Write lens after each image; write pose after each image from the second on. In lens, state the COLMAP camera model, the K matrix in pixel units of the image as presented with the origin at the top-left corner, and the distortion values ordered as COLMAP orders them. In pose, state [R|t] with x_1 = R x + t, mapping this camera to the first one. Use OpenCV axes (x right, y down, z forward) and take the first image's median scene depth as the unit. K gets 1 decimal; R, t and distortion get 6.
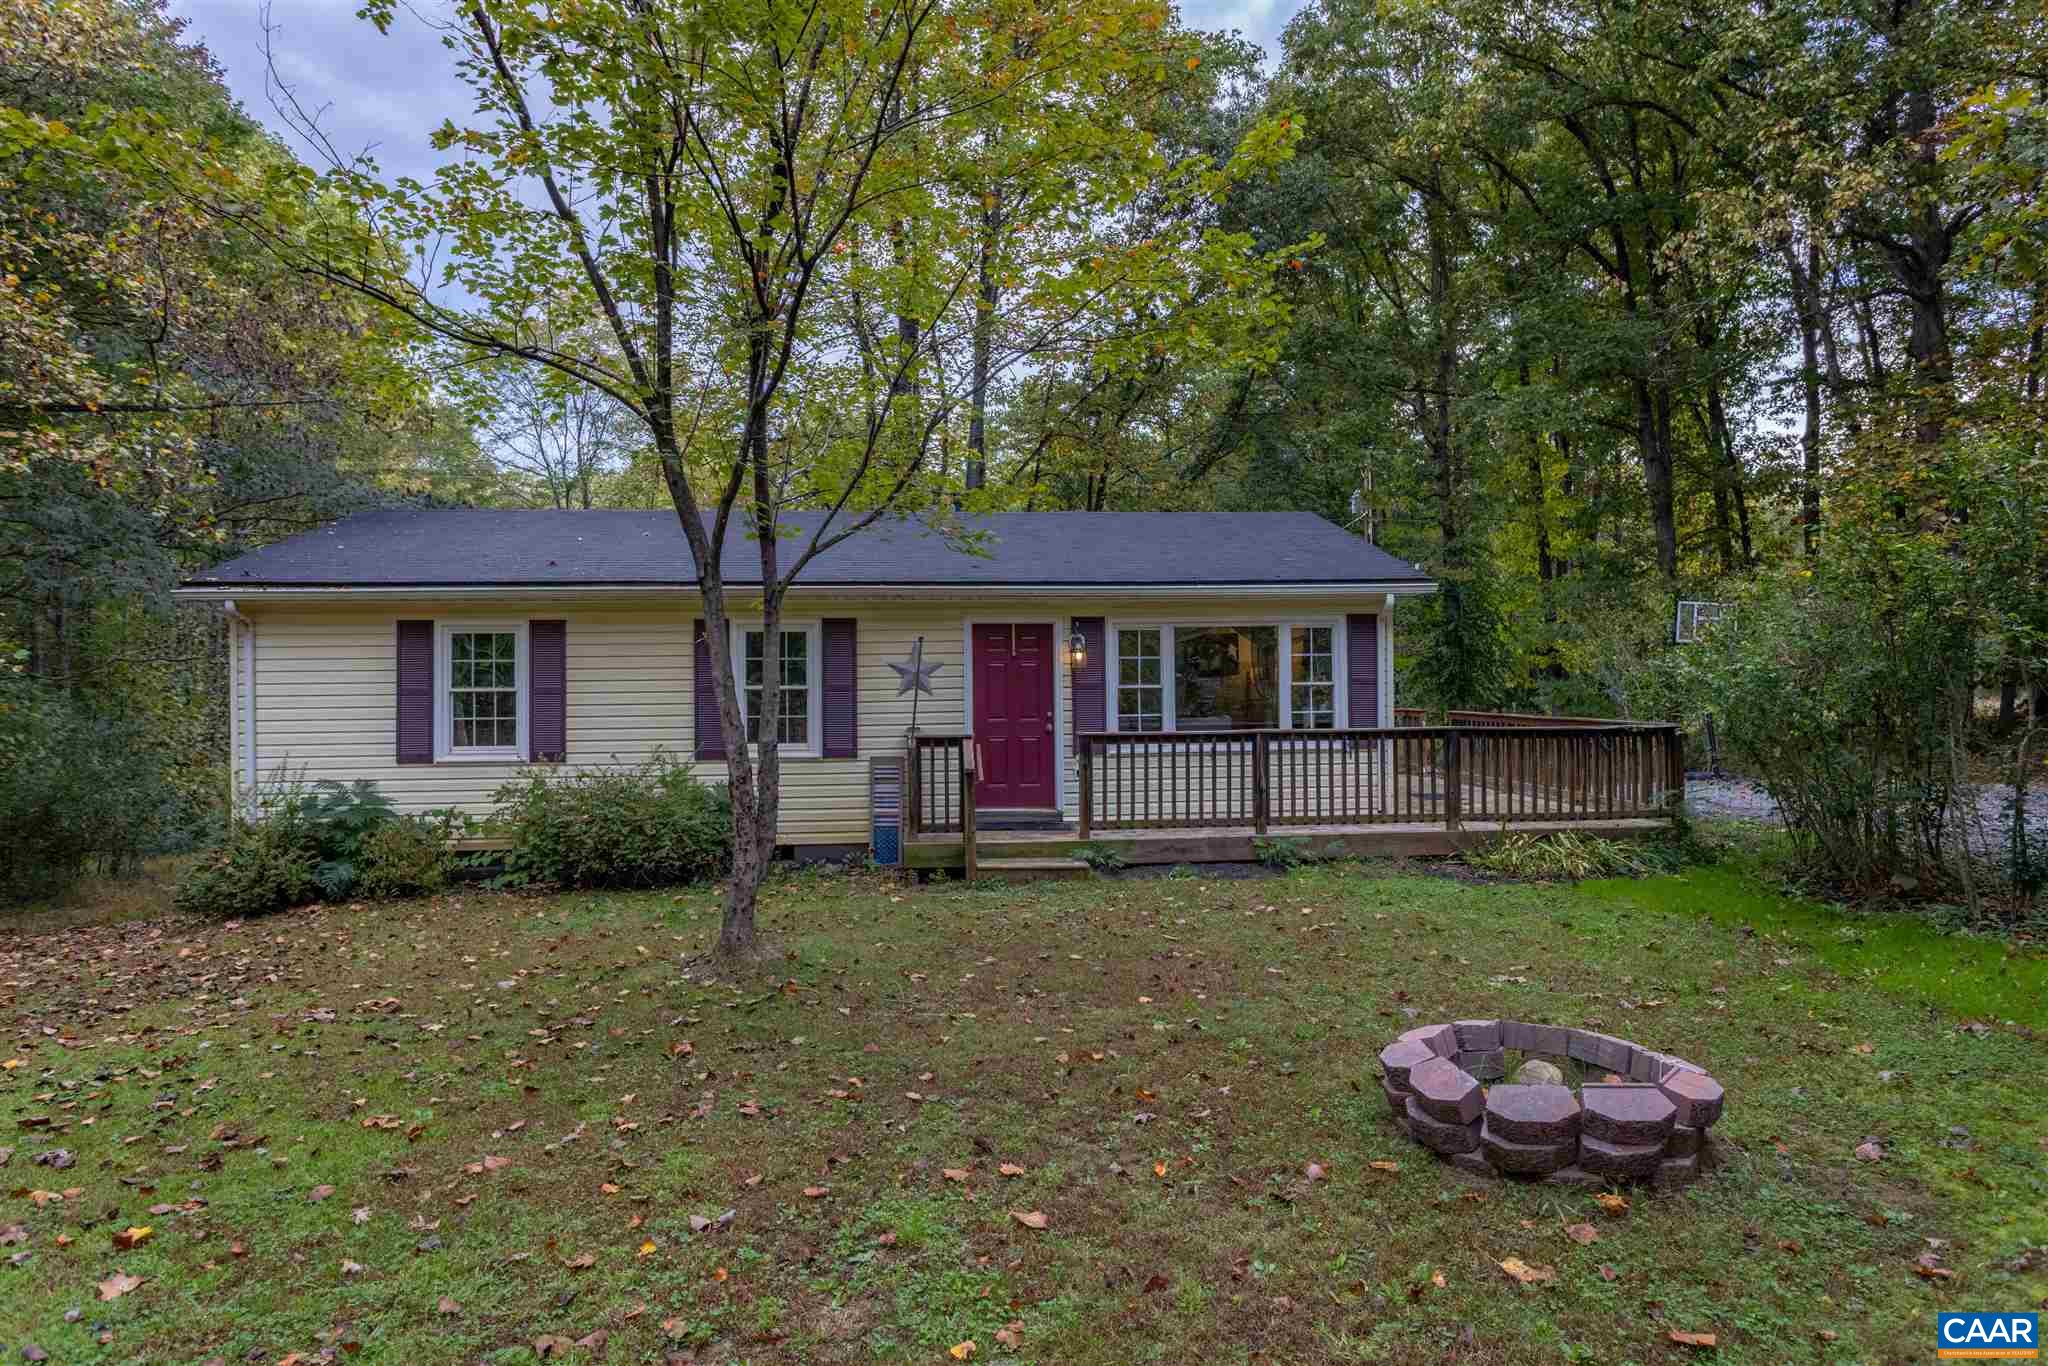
lens RADIAL K [[970.0, 0, 1018.5], [0, 970.0, 701.4], [0, 0, 1]] dist [-0.002446, 0.001489]
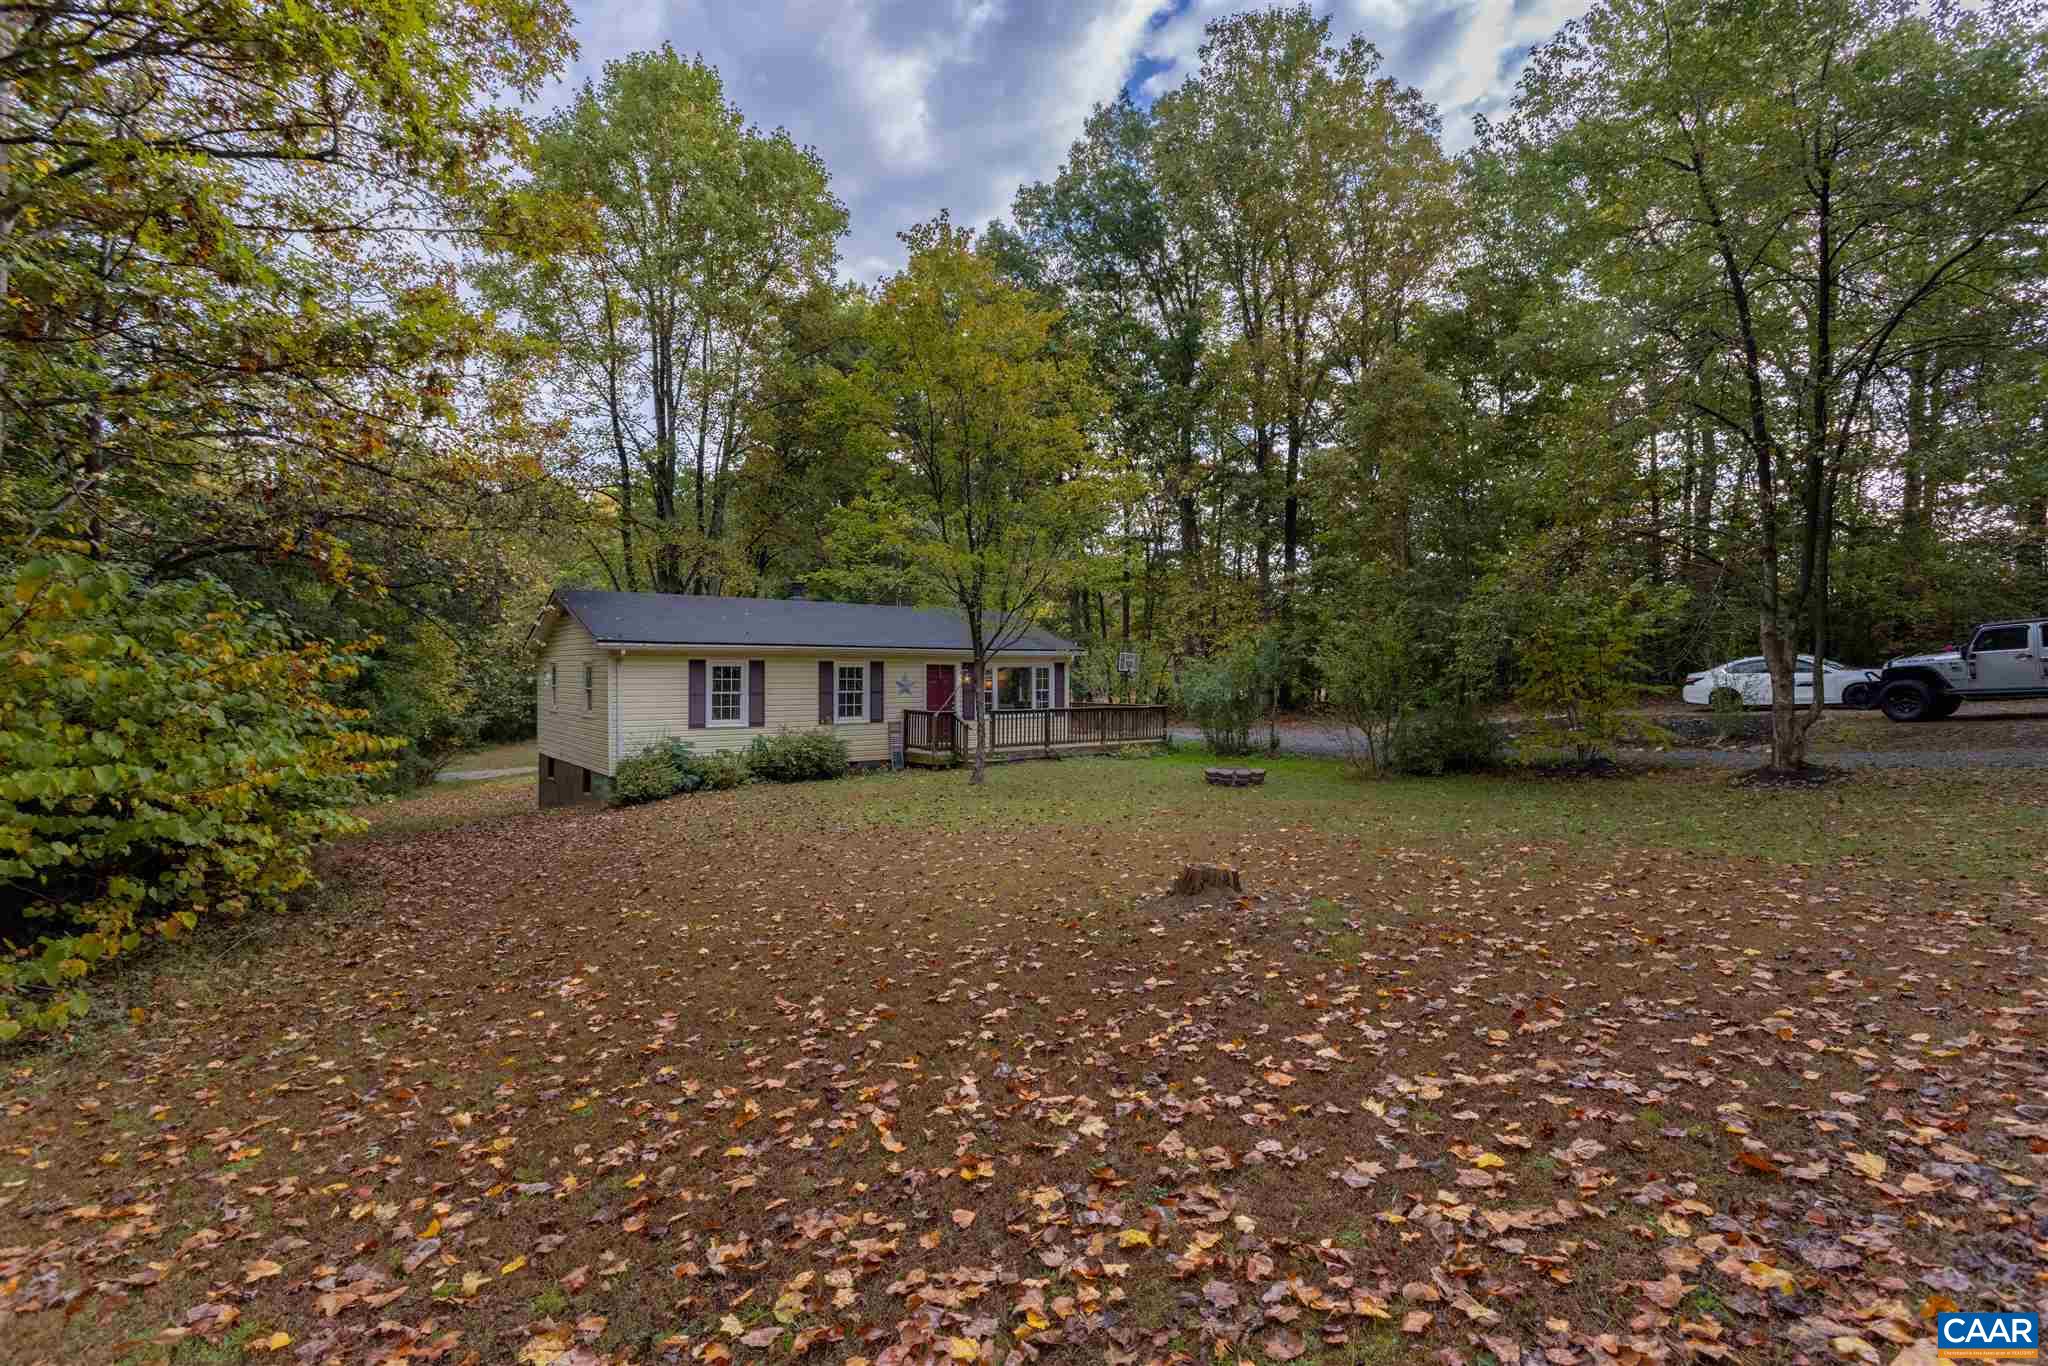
lens RADIAL K [[970.0, 0, 1014.0], [0, 970.0, 684.3], [0, 0, 1]] dist [-0.002446, 0.001489]
pose [[0.830978, 0.003734, 0.556292, -1.213687], [-0.017051, 0.999679, 0.018761, -0.082222], [-0.556044, -0.025076, 0.830775, -1.119674]]
